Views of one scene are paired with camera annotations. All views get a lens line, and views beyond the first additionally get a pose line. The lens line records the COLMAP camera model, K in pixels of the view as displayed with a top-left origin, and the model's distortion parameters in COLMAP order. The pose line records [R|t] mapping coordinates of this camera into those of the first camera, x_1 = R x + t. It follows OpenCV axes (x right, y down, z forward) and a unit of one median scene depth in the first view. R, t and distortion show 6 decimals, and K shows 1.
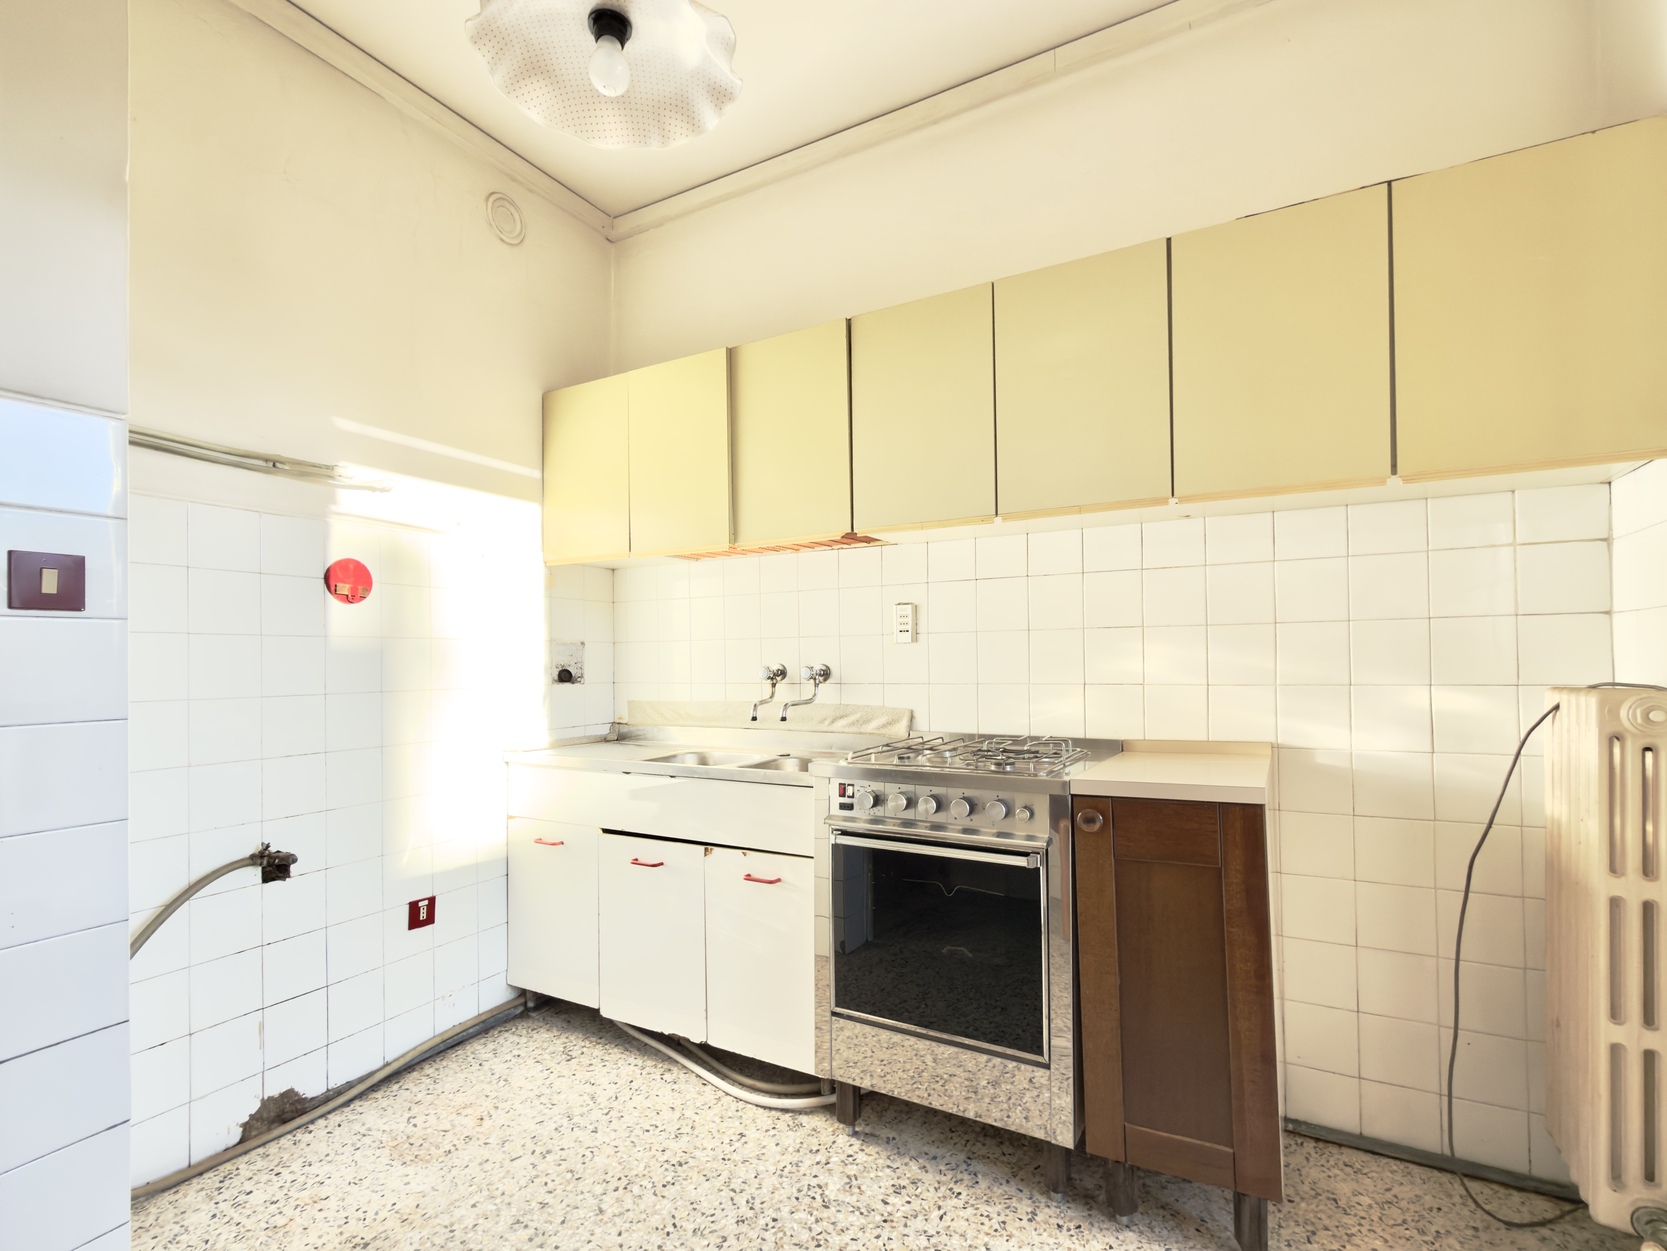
lens RADIAL K [[800.9, 0, 822.6], [0, 800.9, 651.1], [0, 0, 1]] dist [-0.001199, -0.000345]
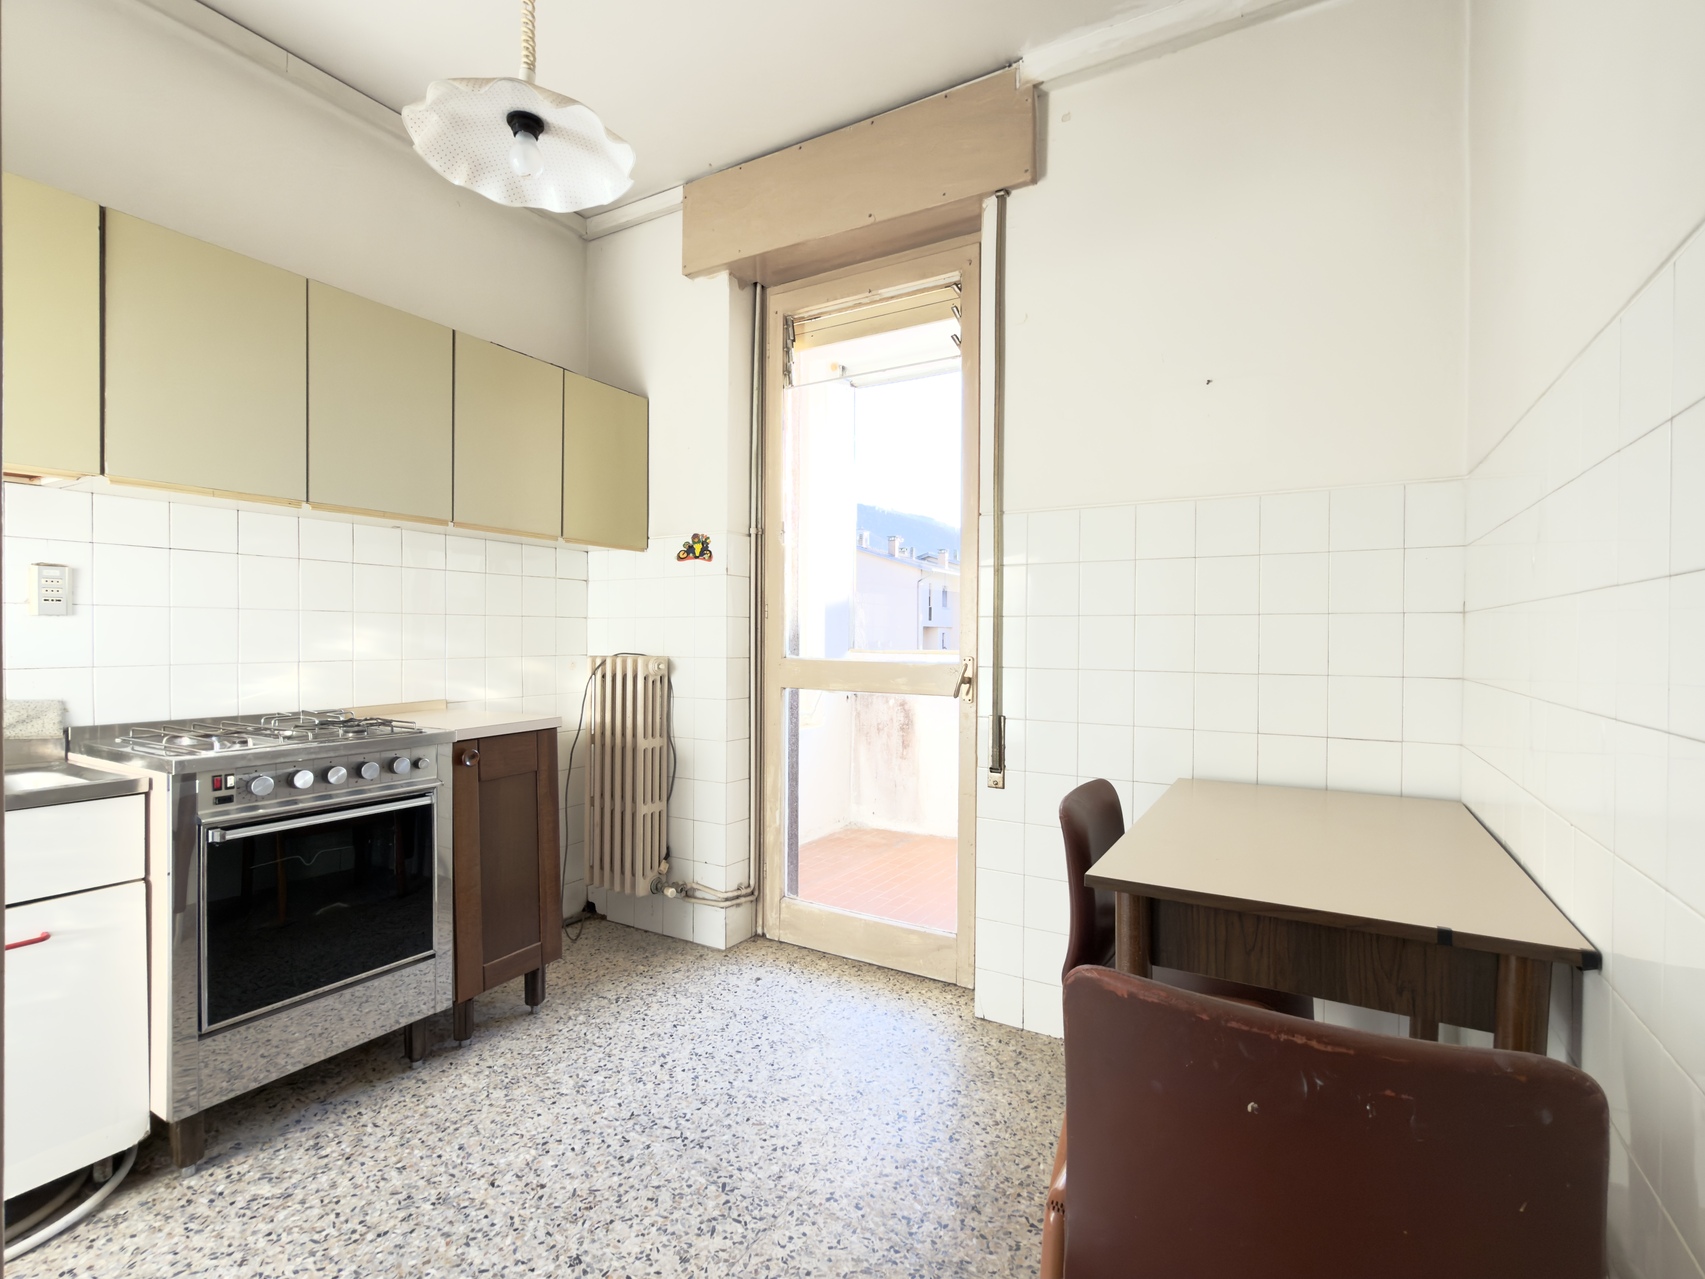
lens RADIAL K [[819.2, 0, 841.4], [0, 819.2, 665.7], [0, 0, 1]] dist [-0.001199, -0.000345]
pose [[0.019055, -0.023098, 0.999552, -0.886810], [-0.013509, 0.999636, 0.023358, 0.011095], [-0.999727, -0.013948, 0.018736, 0.286731]]
